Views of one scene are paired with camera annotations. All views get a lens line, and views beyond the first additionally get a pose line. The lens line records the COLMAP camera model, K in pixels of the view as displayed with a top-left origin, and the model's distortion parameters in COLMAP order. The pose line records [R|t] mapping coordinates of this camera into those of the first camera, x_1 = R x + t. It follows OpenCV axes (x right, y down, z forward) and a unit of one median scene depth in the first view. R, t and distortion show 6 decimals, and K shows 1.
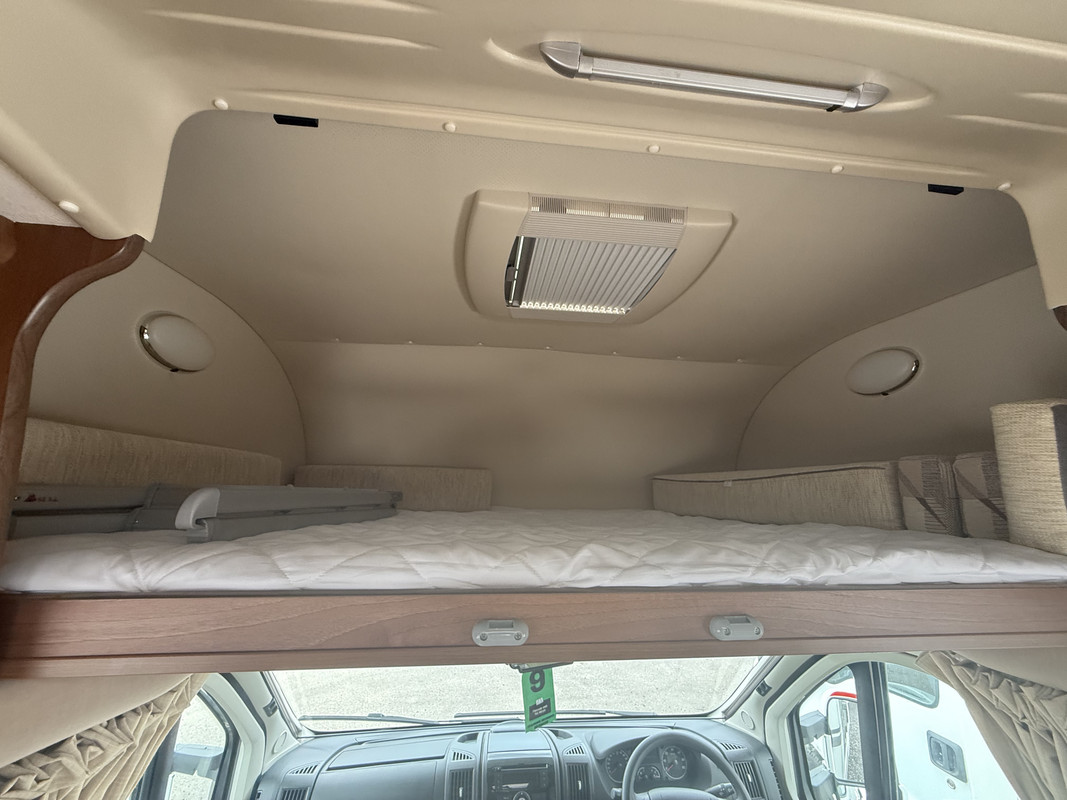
lens RADIAL K [[425.0, 0, 534.8], [0, 425.0, 400.4], [0, 0, 1]] dist [-0.000145, -0.000349]
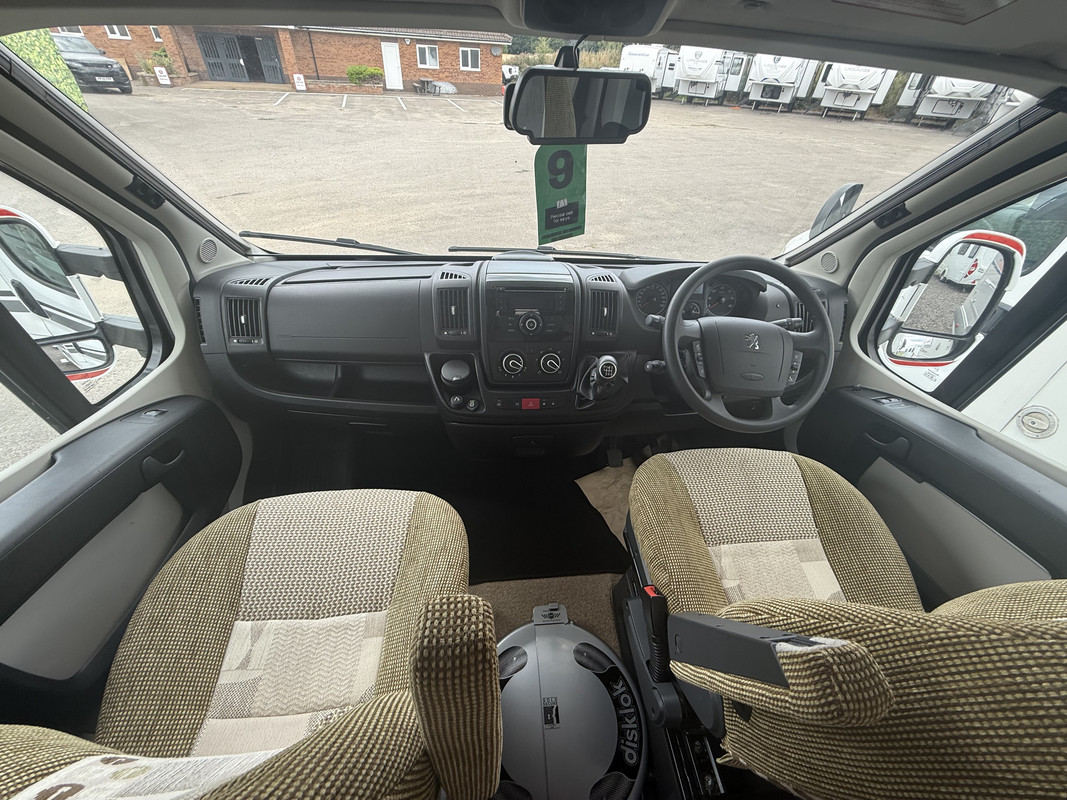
lens RADIAL K [[425.0, 0, 529.8], [0, 425.0, 397.7], [0, 0, 1]] dist [-0.000145, -0.000349]
pose [[0.998765, 0.047452, -0.014728, -0.013230], [-0.019615, 0.648913, 0.760610, 0.404089], [0.045650, -0.759381, 0.649042, 0.354495]]
